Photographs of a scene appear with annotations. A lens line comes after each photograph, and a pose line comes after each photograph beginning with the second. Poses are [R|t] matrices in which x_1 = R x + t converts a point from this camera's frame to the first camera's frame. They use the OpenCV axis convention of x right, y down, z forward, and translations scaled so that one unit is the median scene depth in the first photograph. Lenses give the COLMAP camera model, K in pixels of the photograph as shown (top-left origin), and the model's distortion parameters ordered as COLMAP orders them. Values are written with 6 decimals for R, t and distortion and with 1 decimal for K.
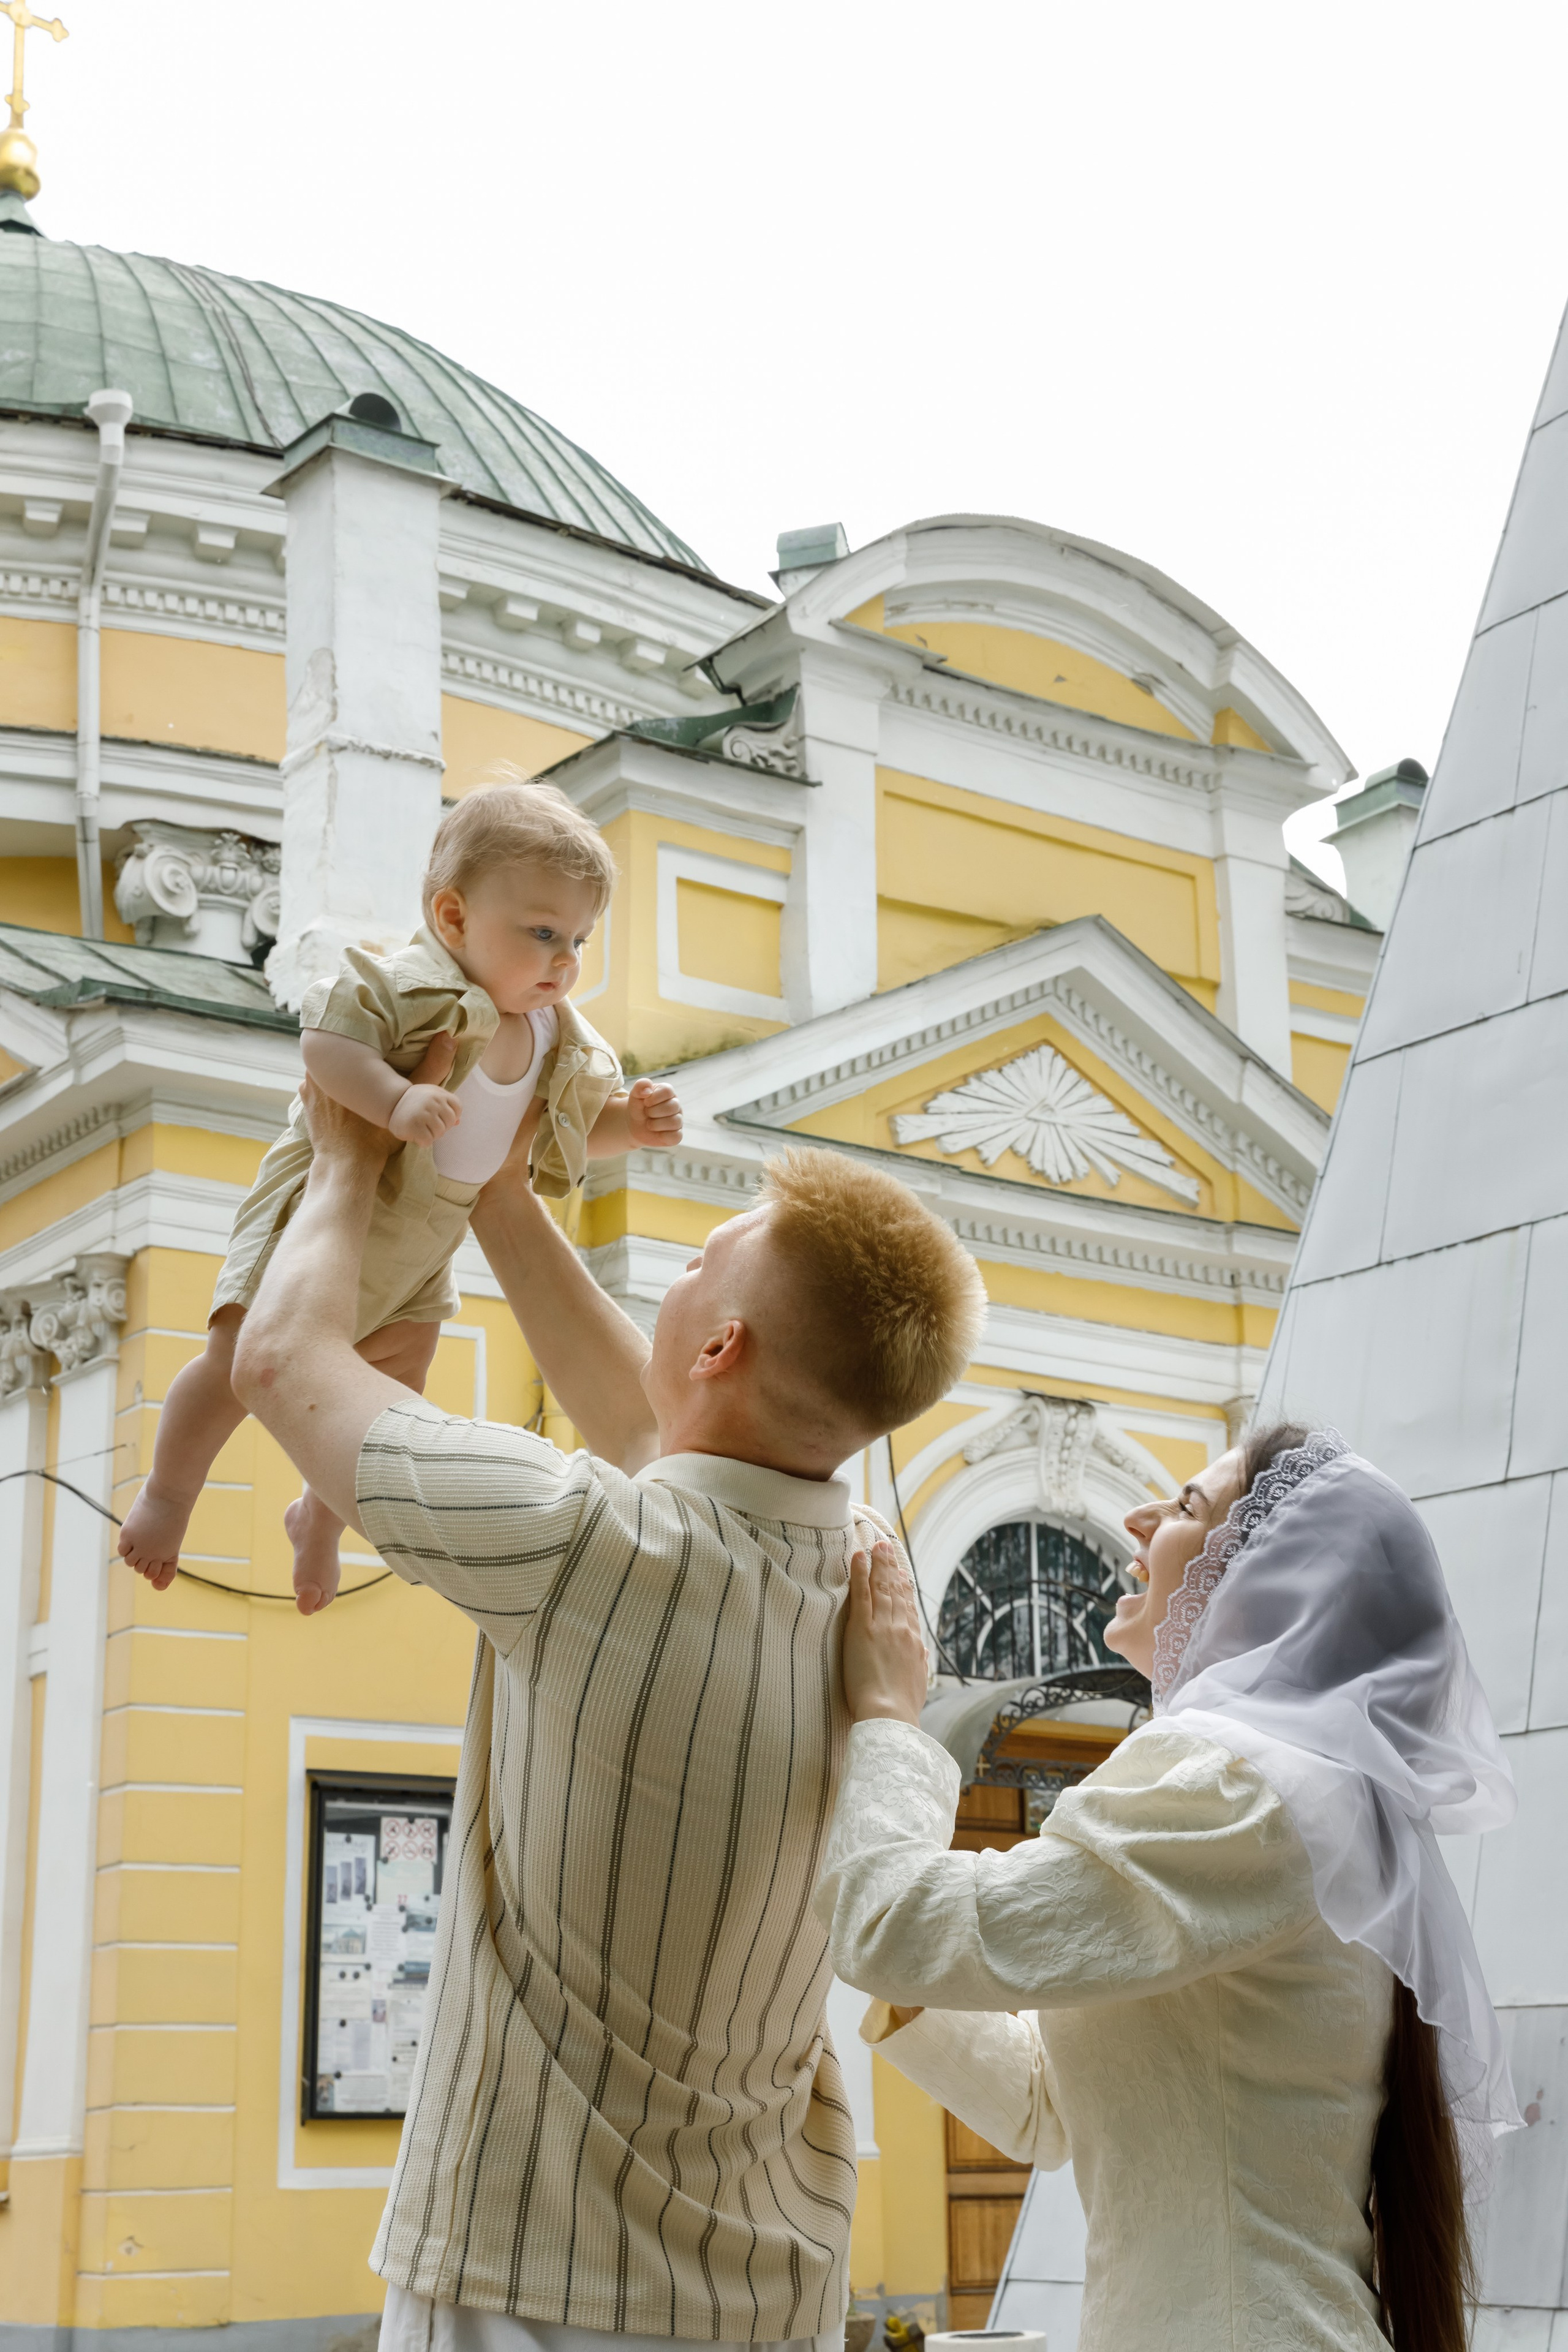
lens RADIAL K [[3334.7, 0, 790.4], [0, 3334.7, 1214.6], [0, 0, 1]] dist [-0.008994, 0.034749]
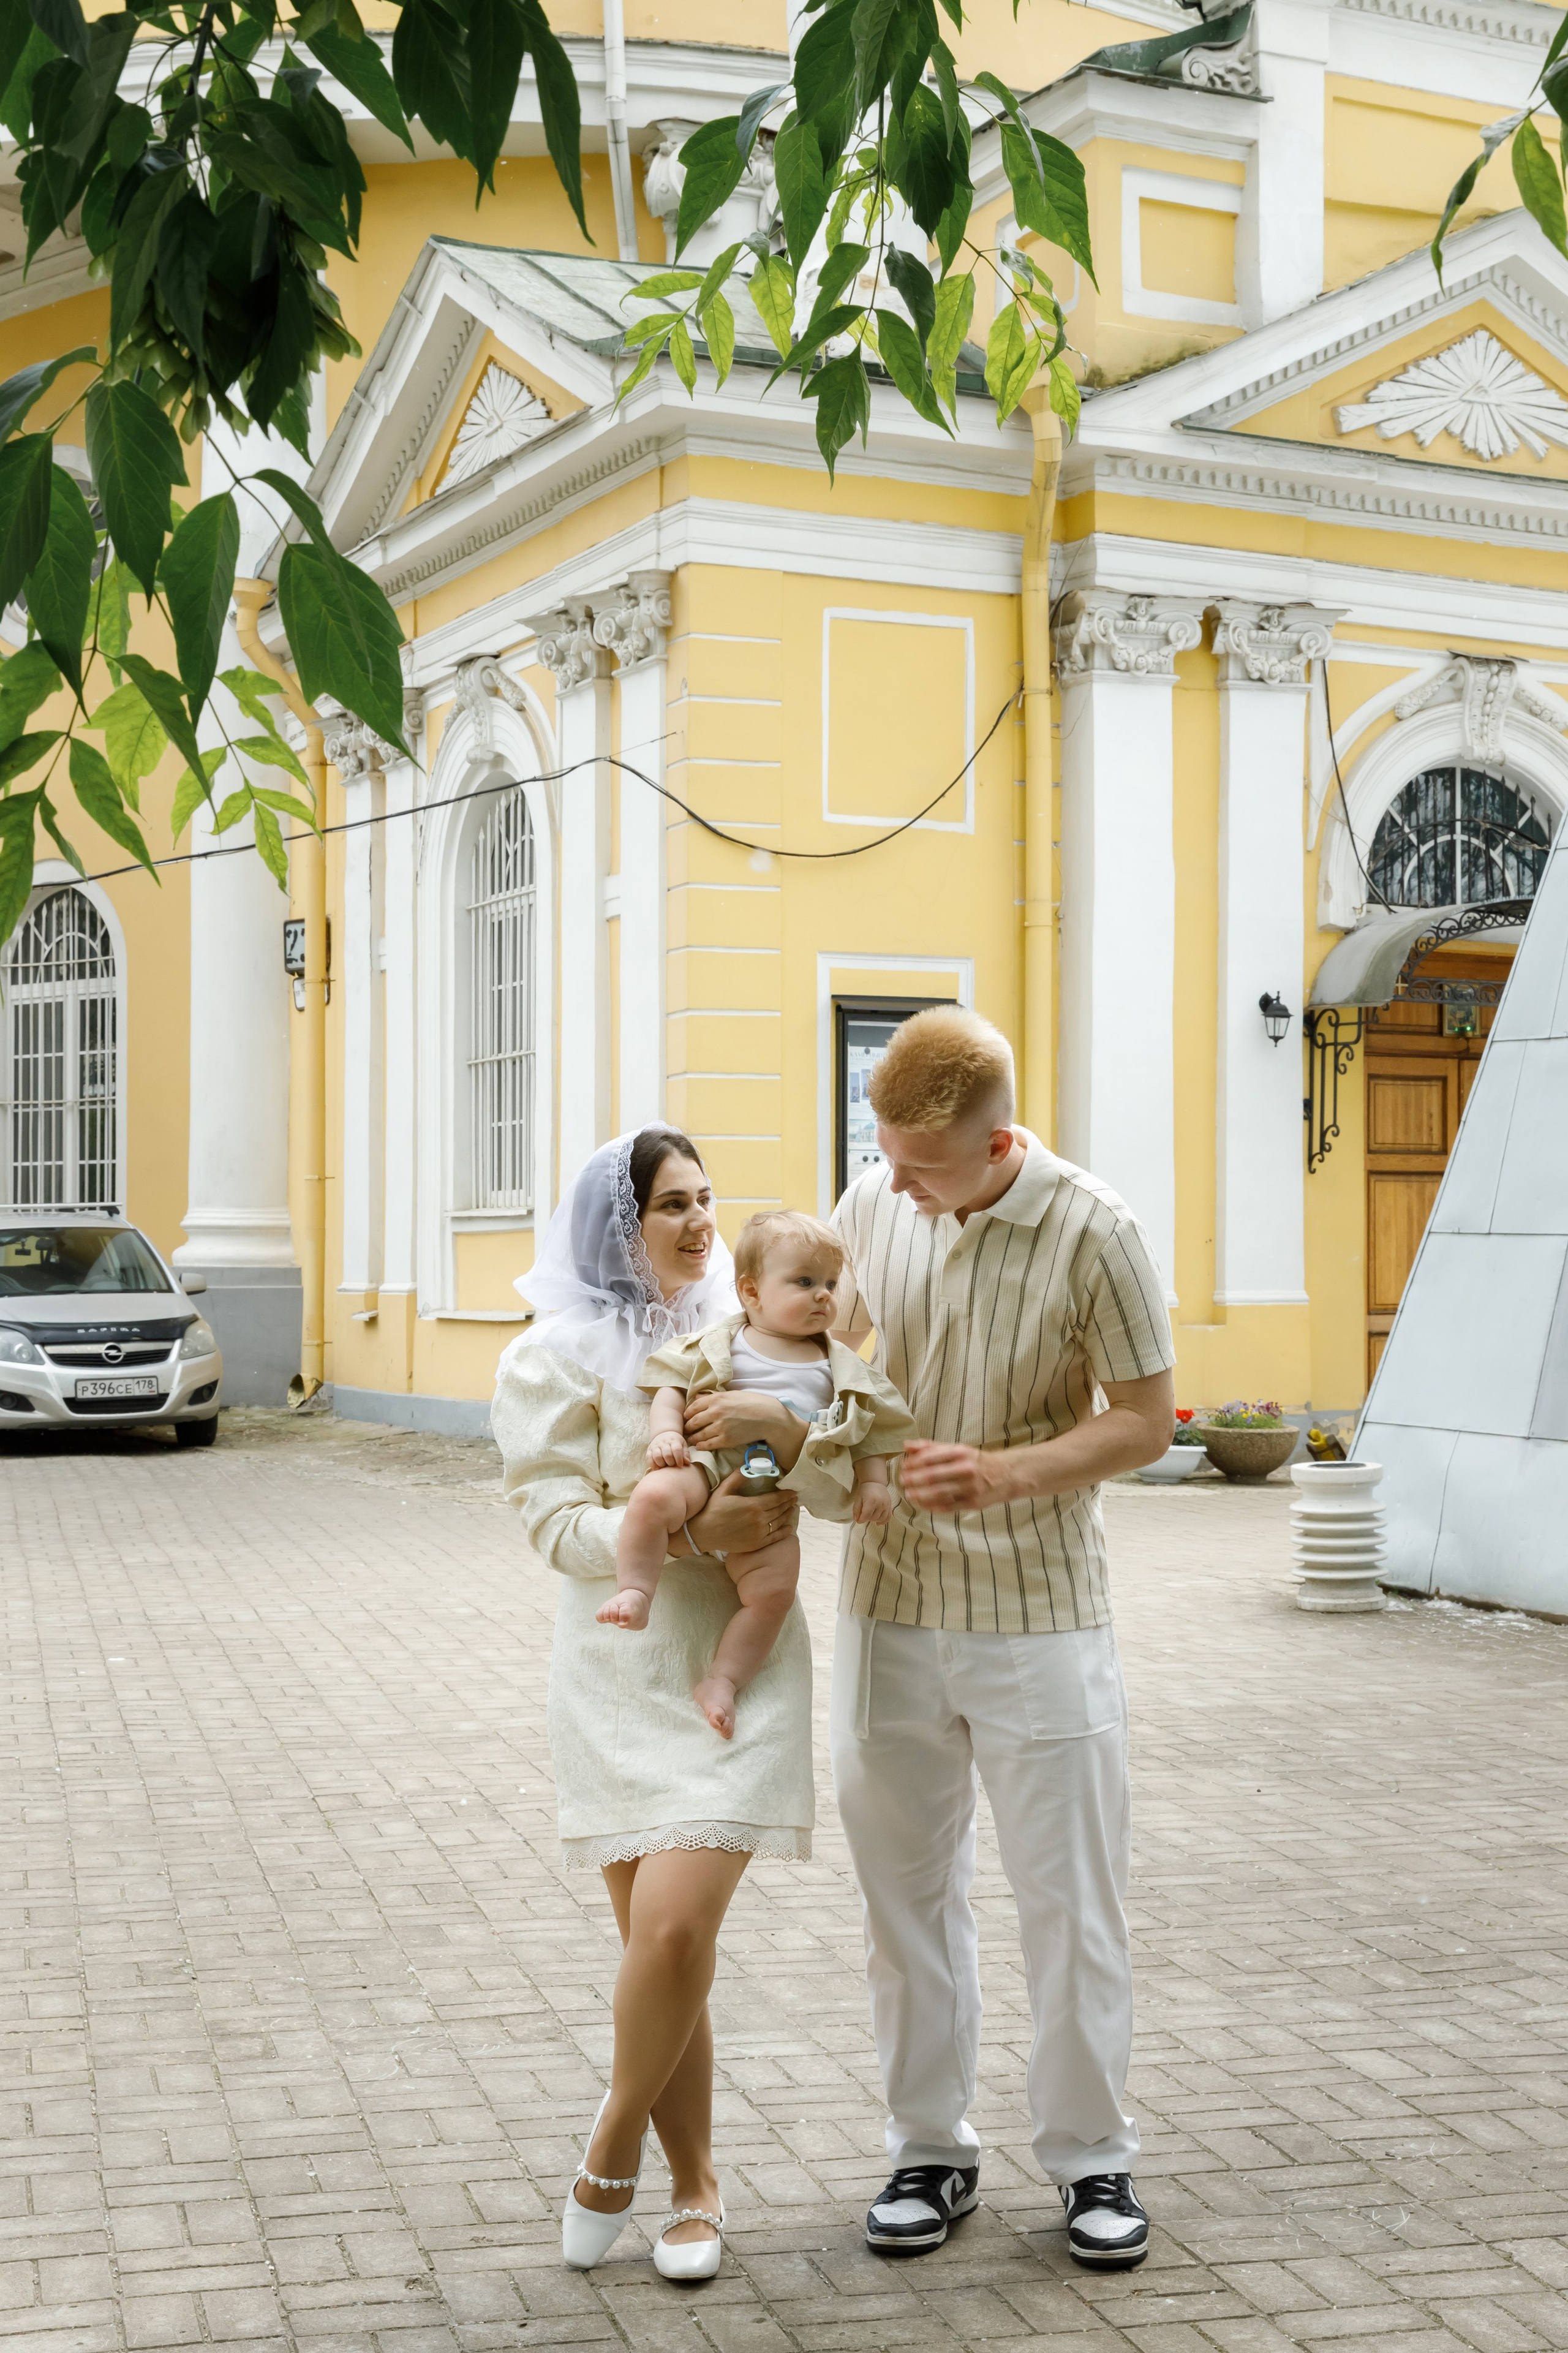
lens RADIAL K [[3335.9, 0, 790.4], [0, 3335.9, 1215.1], [0, 0, 1]] dist [-0.008994, 0.034749]
pose [[0.986895, 0.011828, -0.160930, 0.033231], [0.032097, 0.962993, 0.267608, -0.073925], [0.158140, -0.269267, 0.949993, -0.164180]]
